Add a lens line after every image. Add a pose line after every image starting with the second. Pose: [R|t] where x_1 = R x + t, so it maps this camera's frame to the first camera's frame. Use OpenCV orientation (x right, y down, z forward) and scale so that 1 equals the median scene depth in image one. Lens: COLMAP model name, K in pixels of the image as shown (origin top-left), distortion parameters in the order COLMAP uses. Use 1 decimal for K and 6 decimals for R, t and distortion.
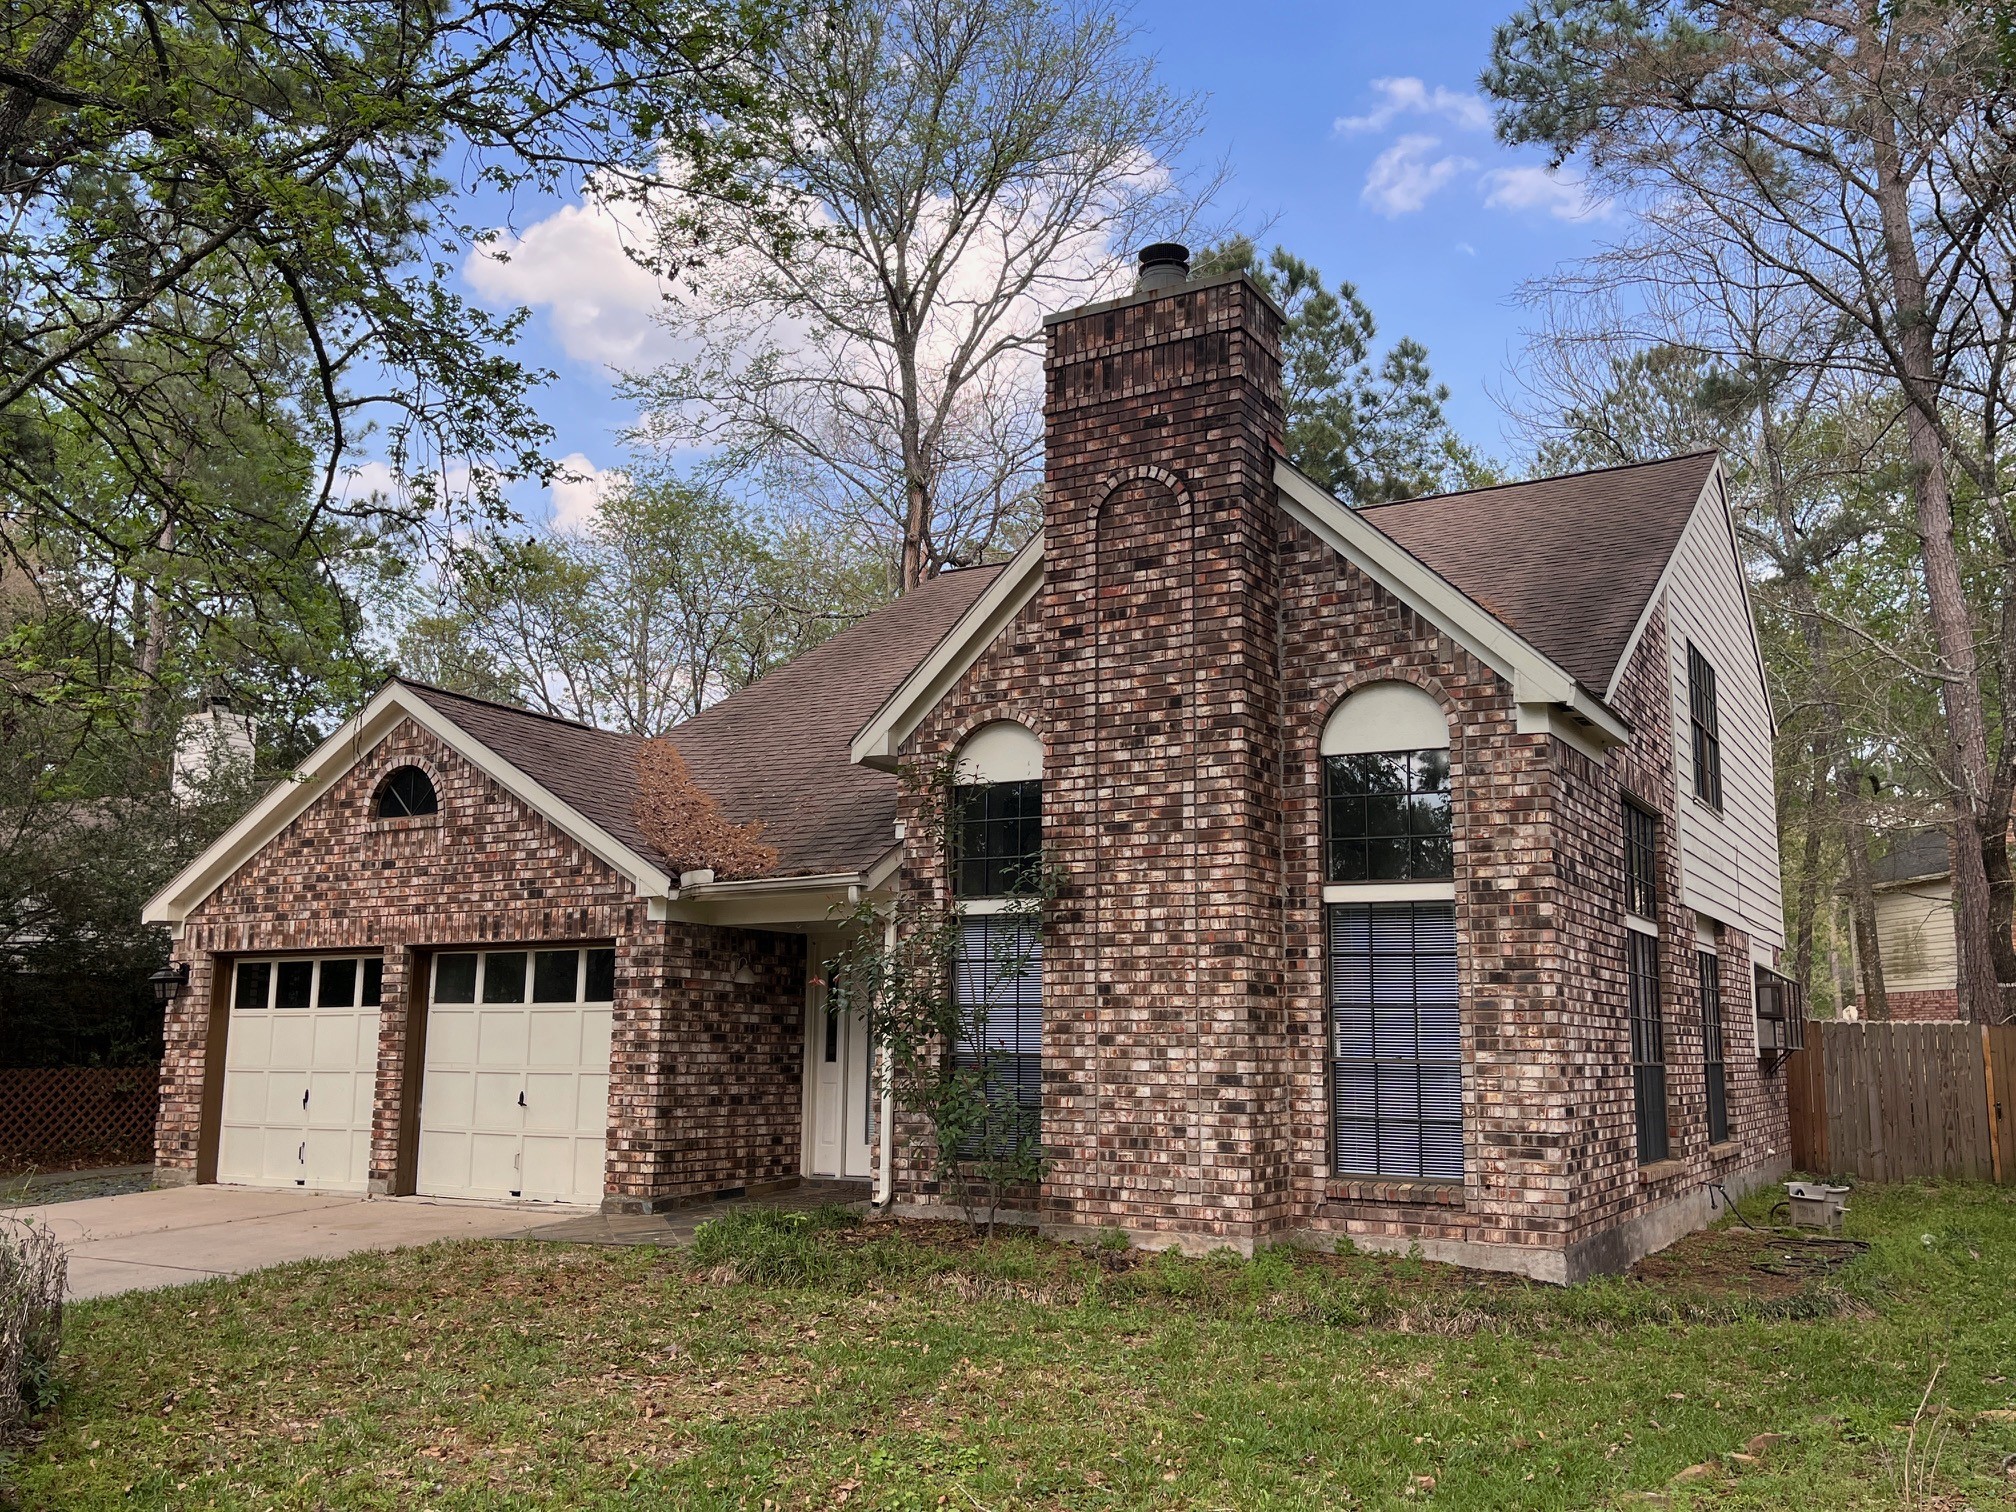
lens RADIAL K [[1718.1, 0, 1007.5], [0, 1718.1, 752.9], [0, 0, 1]] dist [0.043794, -0.009410]
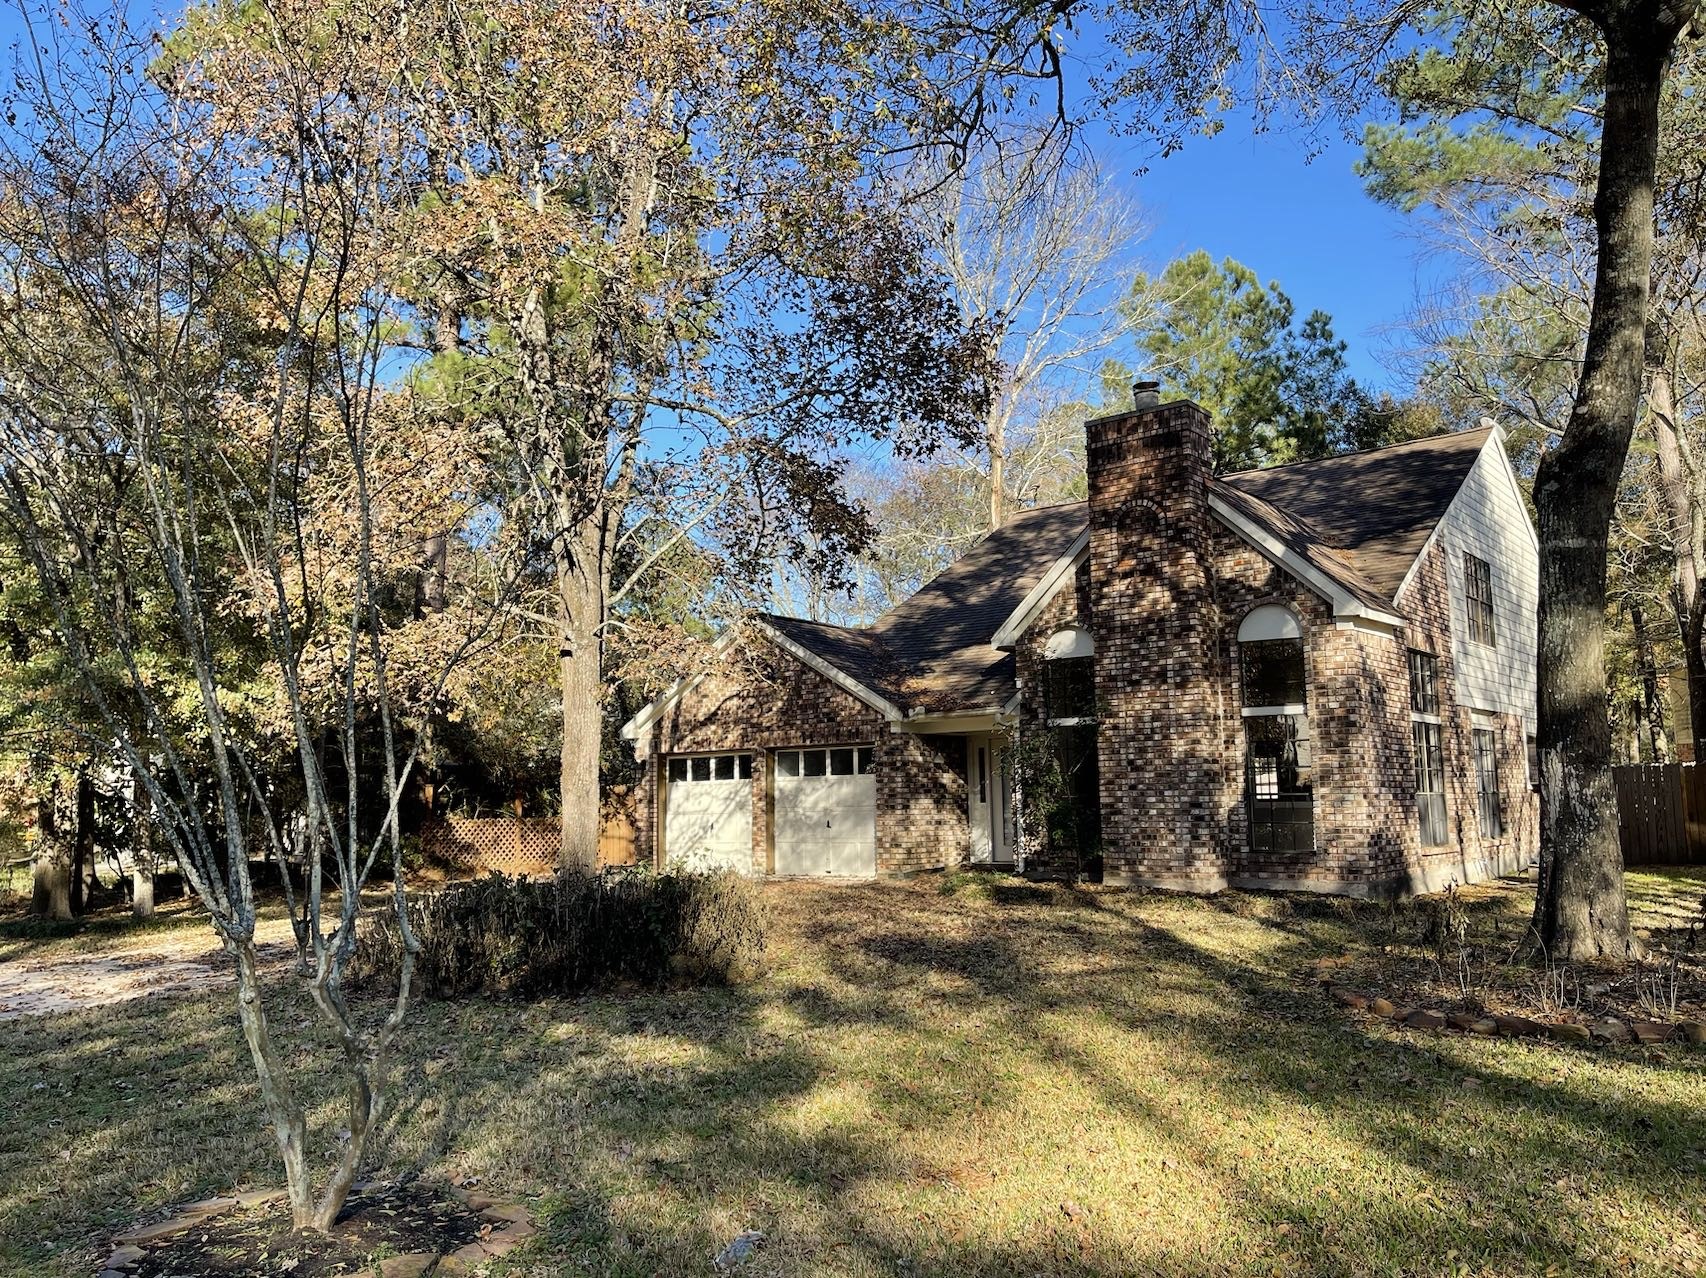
lens RADIAL K [[1177.7, 0, 849.7], [0, 1177.7, 646.9], [0, 0, 1]] dist [0.008760, -0.002112]
pose [[0.984519, -0.044990, -0.169408, -0.027720], [0.052467, 0.997825, 0.039916, -0.068914], [0.167243, -0.048186, 0.984737, -0.401363]]
